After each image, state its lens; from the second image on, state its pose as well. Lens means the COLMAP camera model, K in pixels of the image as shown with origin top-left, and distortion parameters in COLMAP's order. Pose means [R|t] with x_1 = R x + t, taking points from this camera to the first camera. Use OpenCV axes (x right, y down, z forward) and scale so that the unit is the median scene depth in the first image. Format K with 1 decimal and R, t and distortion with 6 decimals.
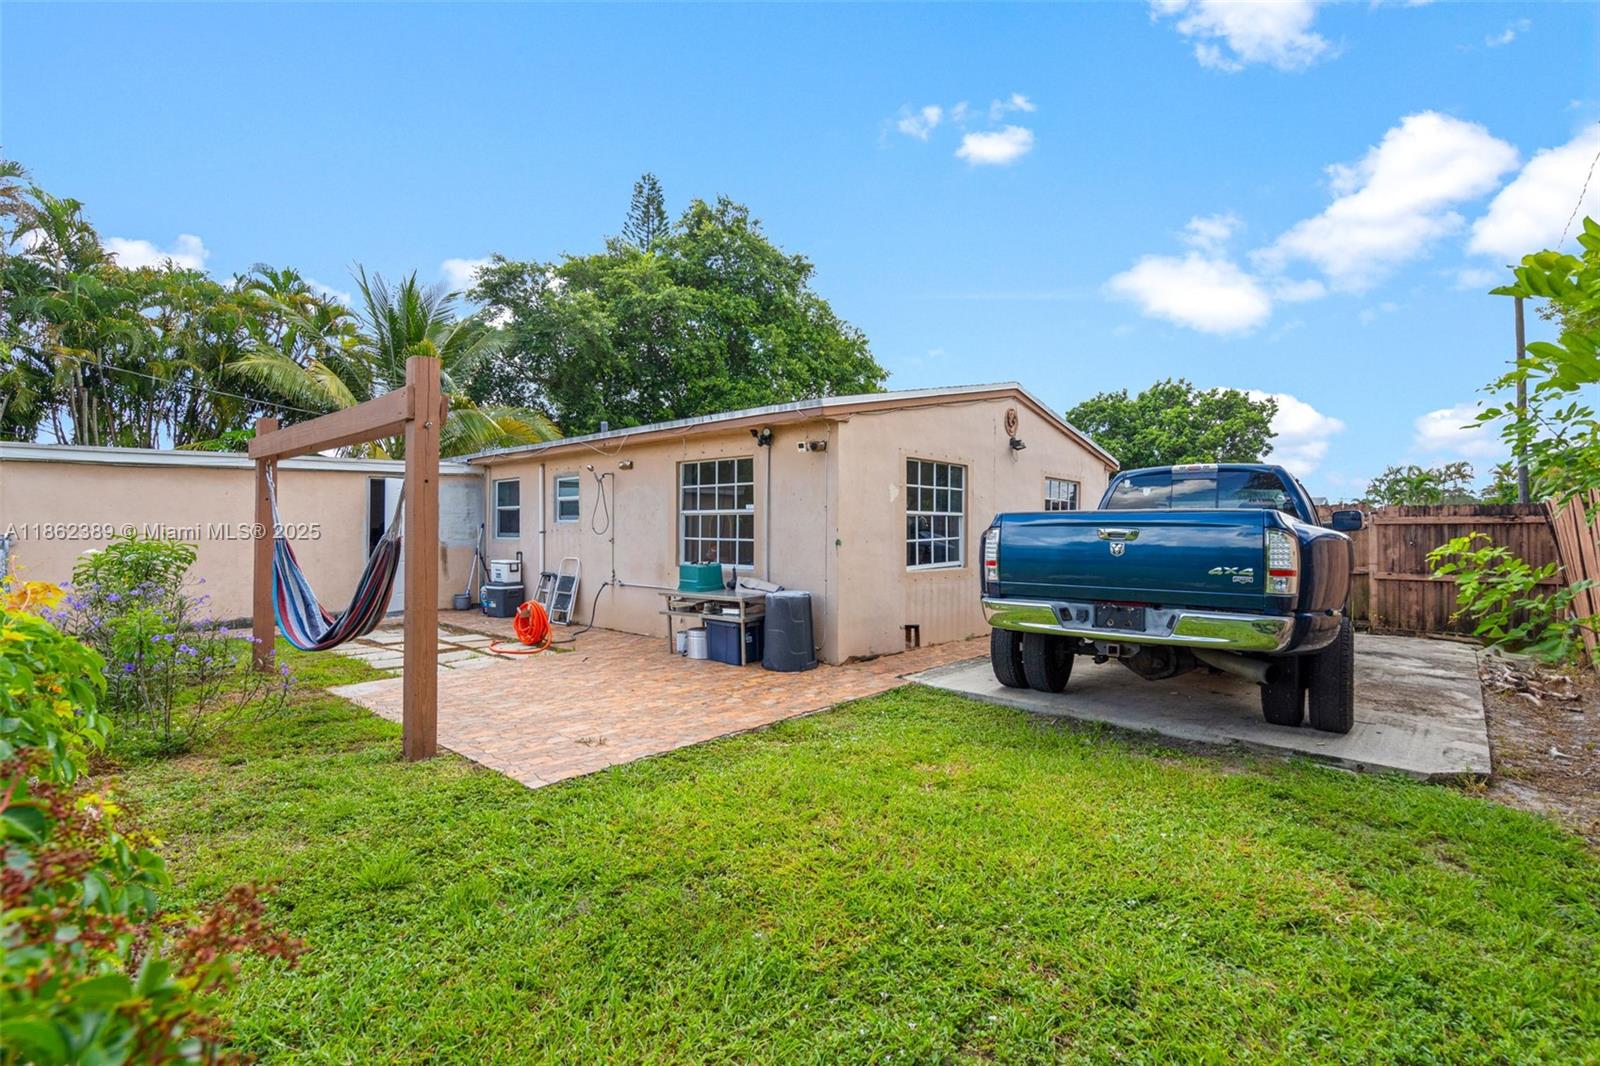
lens RADIAL K [[721.4, 0, 800.0], [0, 721.4, 533.0], [0, 0, 1]] dist [0.000898, 0.000578]
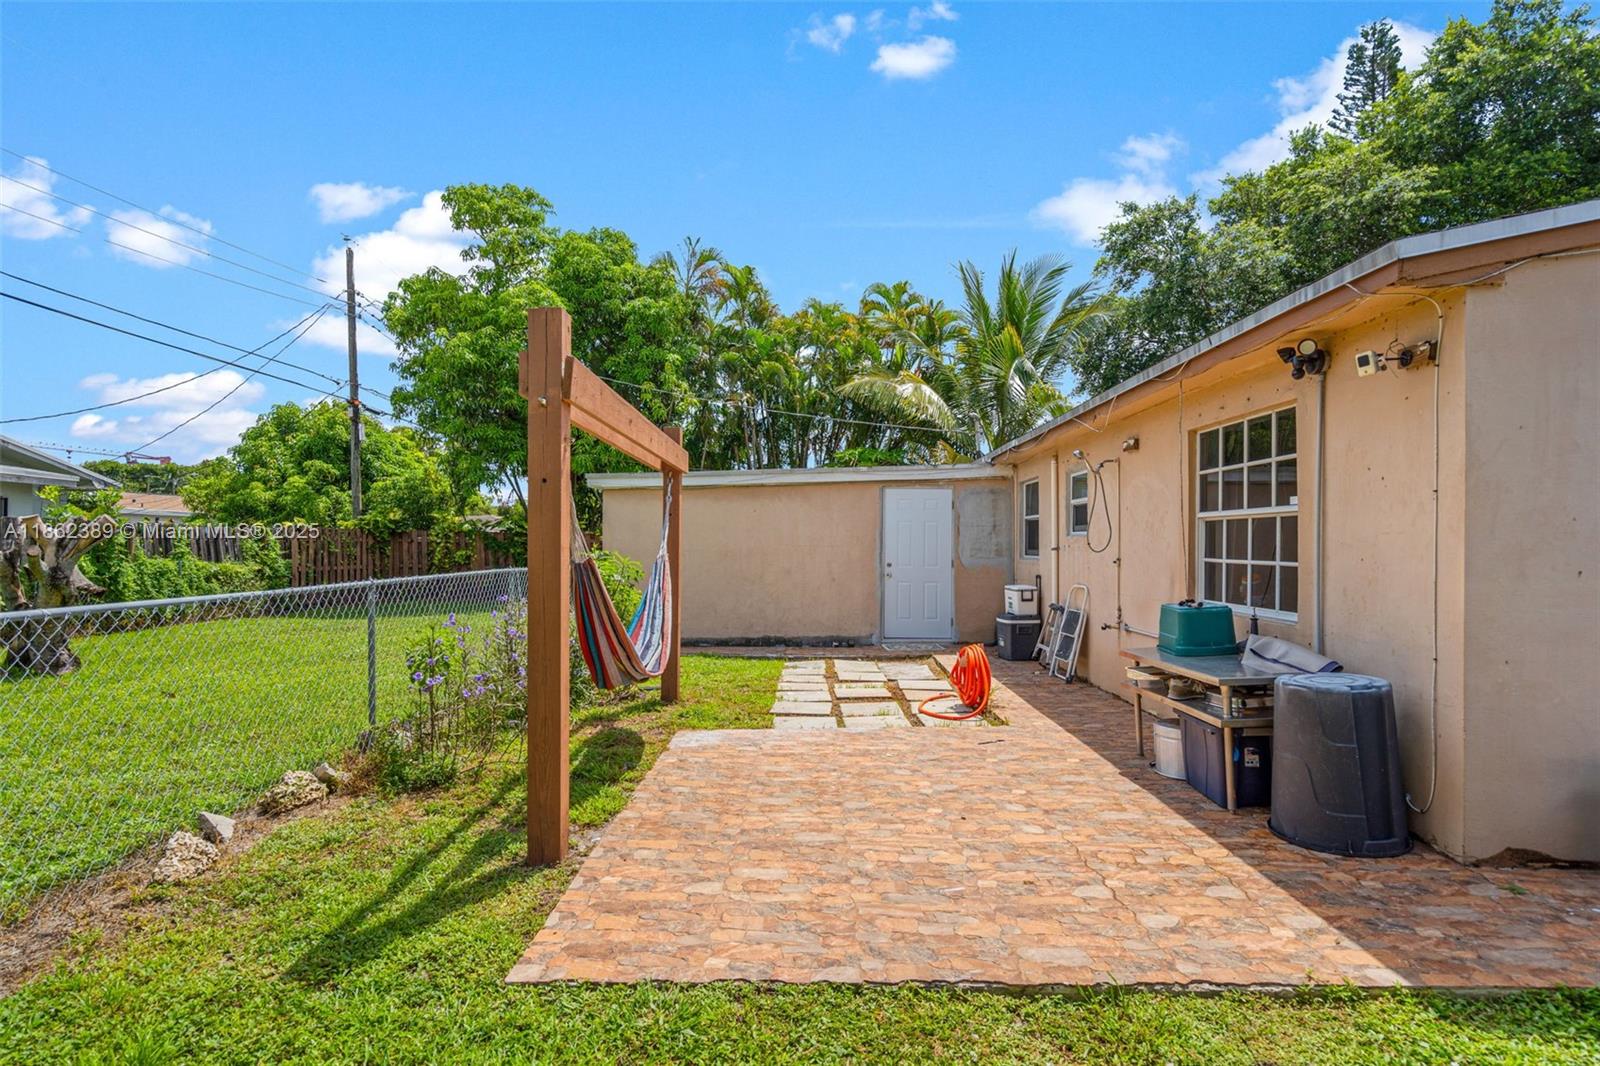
lens RADIAL K [[829.4, 0, 804.2], [0, 829.4, 556.7], [0, 0, 1]] dist [0.003408, 0.000480]
pose [[0.661005, 0.006302, -0.750355, 0.096168], [0.000778, 0.999958, 0.009084, -0.001276], [0.750381, -0.006588, 0.660973, 0.228502]]
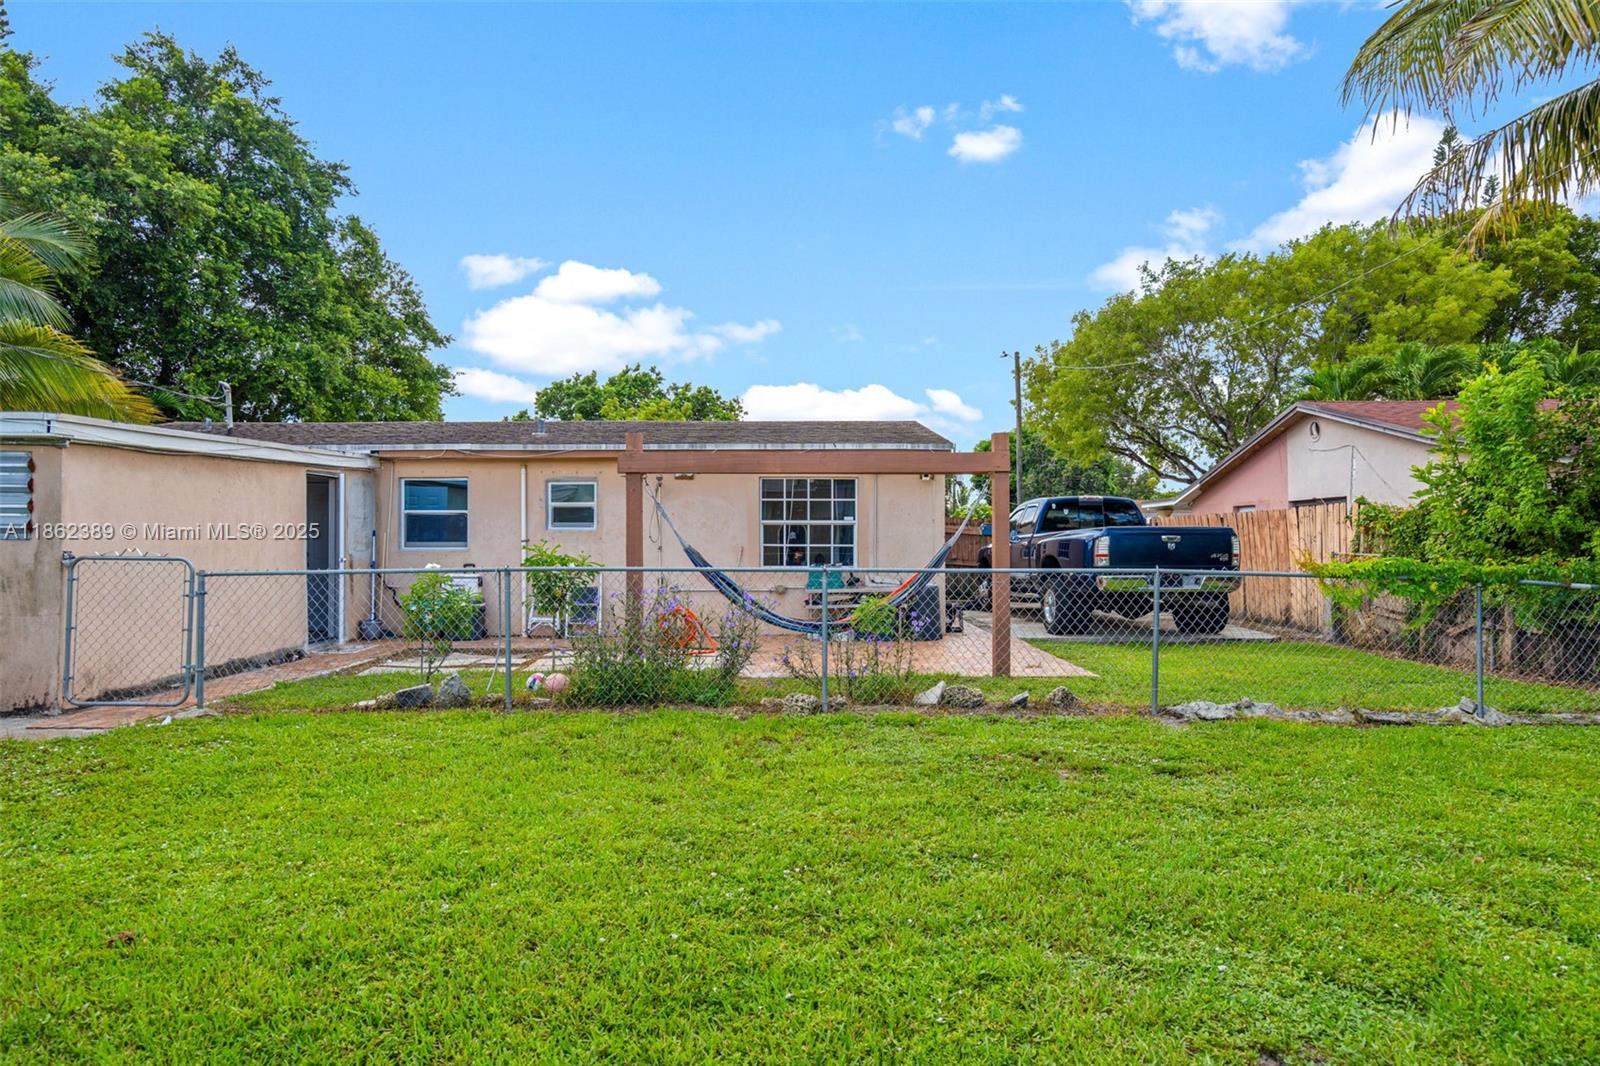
lens RADIAL K [[970.1, 0, 800.0], [0, 970.1, 533.0], [0, 0, 1]] dist [-0.001340, 0.000004]
pose [[0.733184, -0.003733, 0.680020, -0.843323], [0.006624, 0.999977, -0.001653, -0.005961], [-0.679998, 0.005717, 0.733192, -0.114279]]
